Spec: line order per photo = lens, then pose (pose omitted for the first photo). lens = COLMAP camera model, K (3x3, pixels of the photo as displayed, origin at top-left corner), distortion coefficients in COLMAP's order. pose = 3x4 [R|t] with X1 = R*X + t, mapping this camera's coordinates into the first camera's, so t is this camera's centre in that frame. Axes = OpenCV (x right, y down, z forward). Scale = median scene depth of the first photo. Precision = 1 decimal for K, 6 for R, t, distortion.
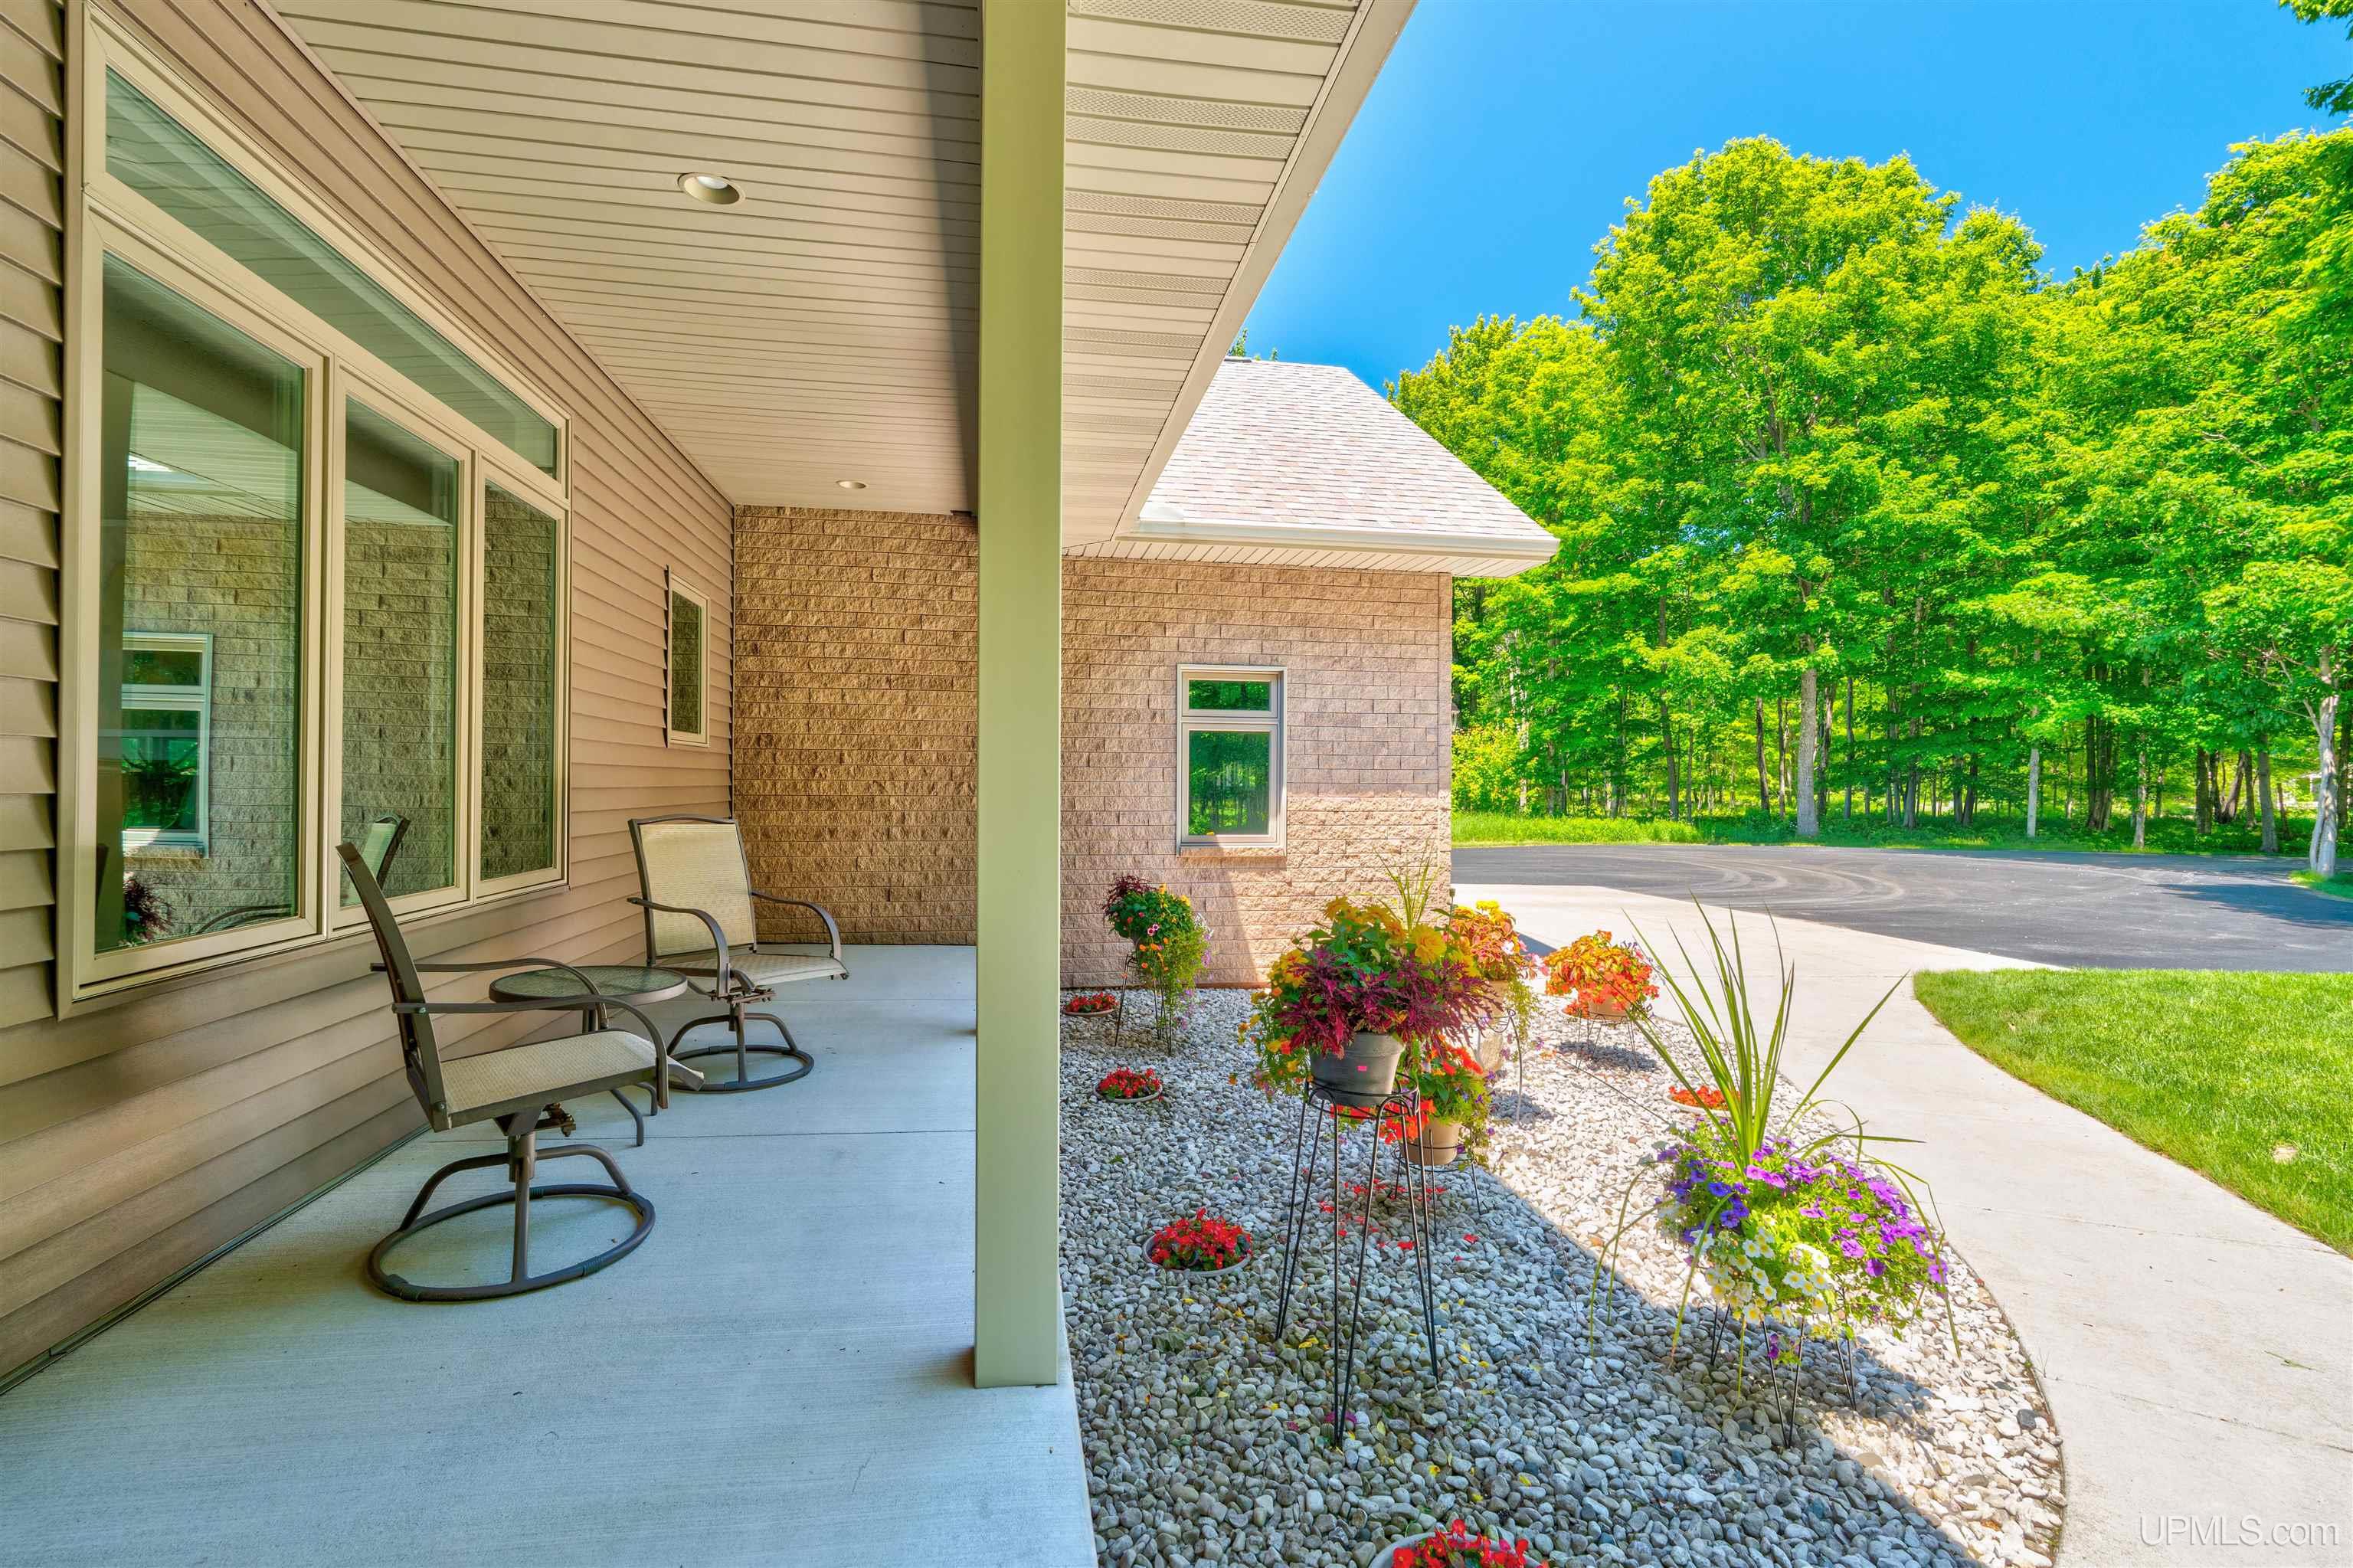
lens RADIAL K [[1045.6, 0, 1176.5], [0, 1045.6, 784.0], [0, 0, 1]] dist [-0.005523, -0.000668]
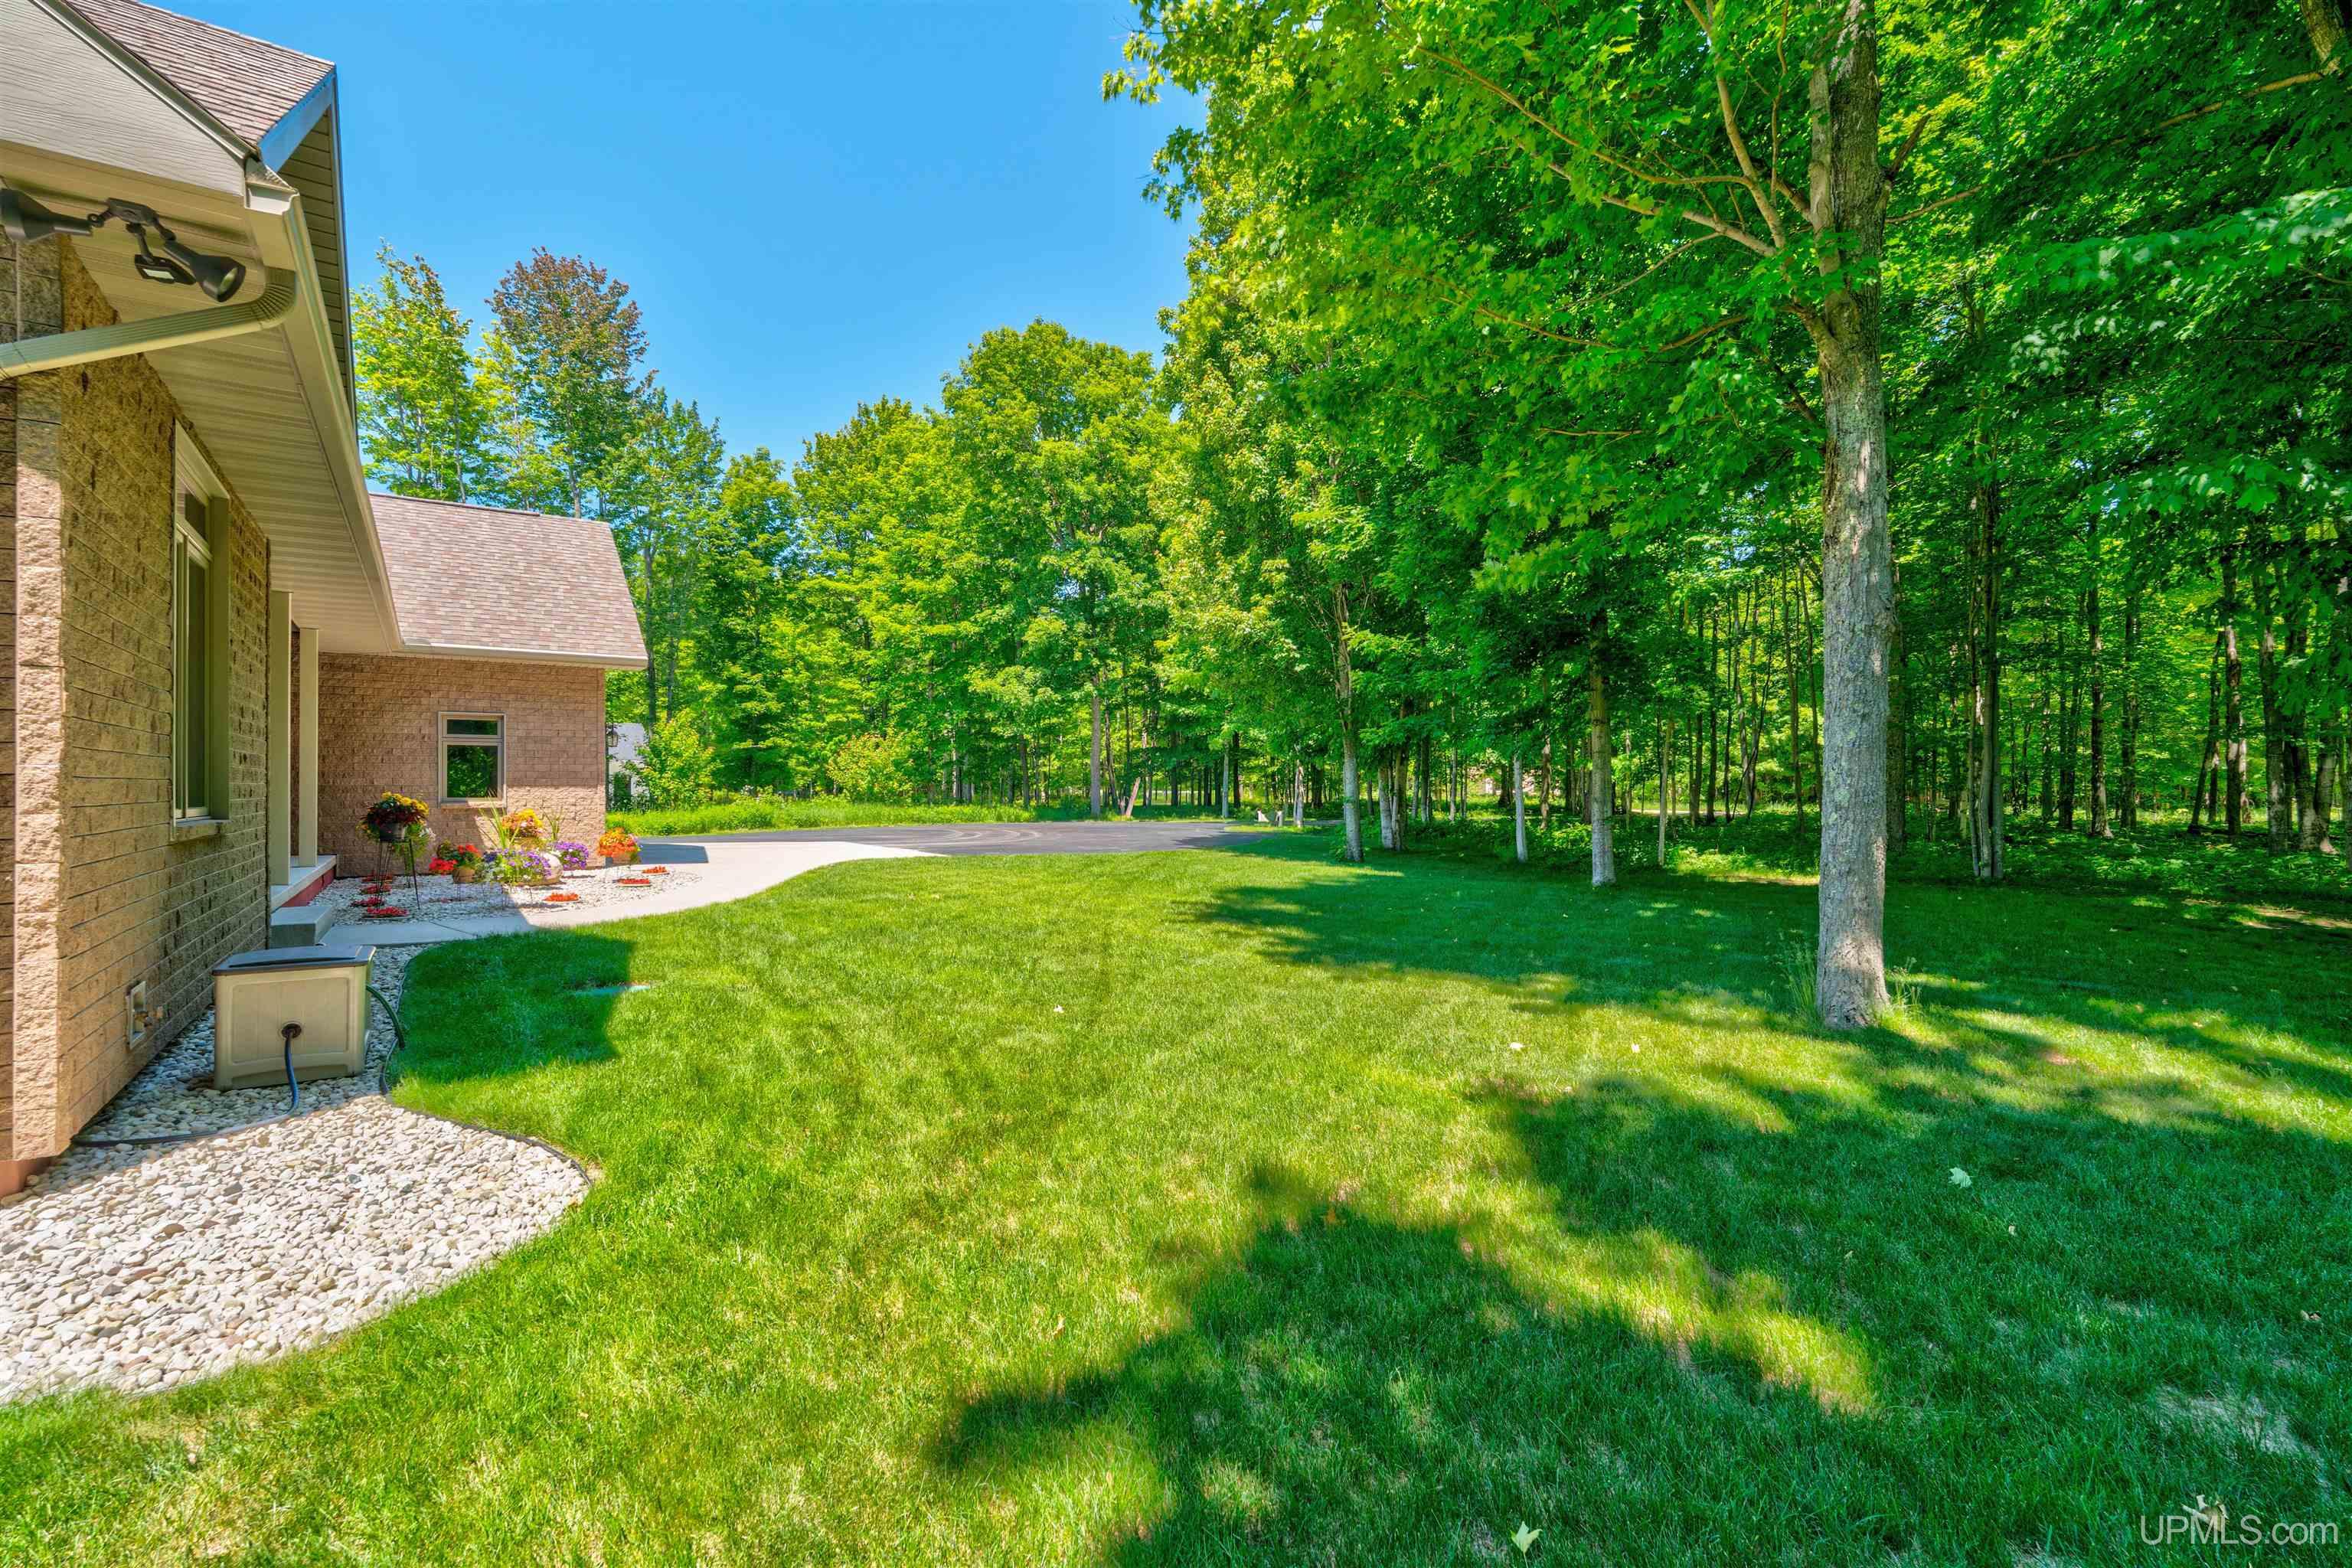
lens RADIAL K [[1045.2, 0, 1176.0], [0, 1045.2, 784.0], [0, 0, 1]] dist [-0.005523, -0.000668]
pose [[0.902868, -0.002640, 0.429909, 0.112511], [0.003026, 0.999995, -0.000215, 0.007655], [-0.429907, 0.001495, 0.902872, -0.376935]]
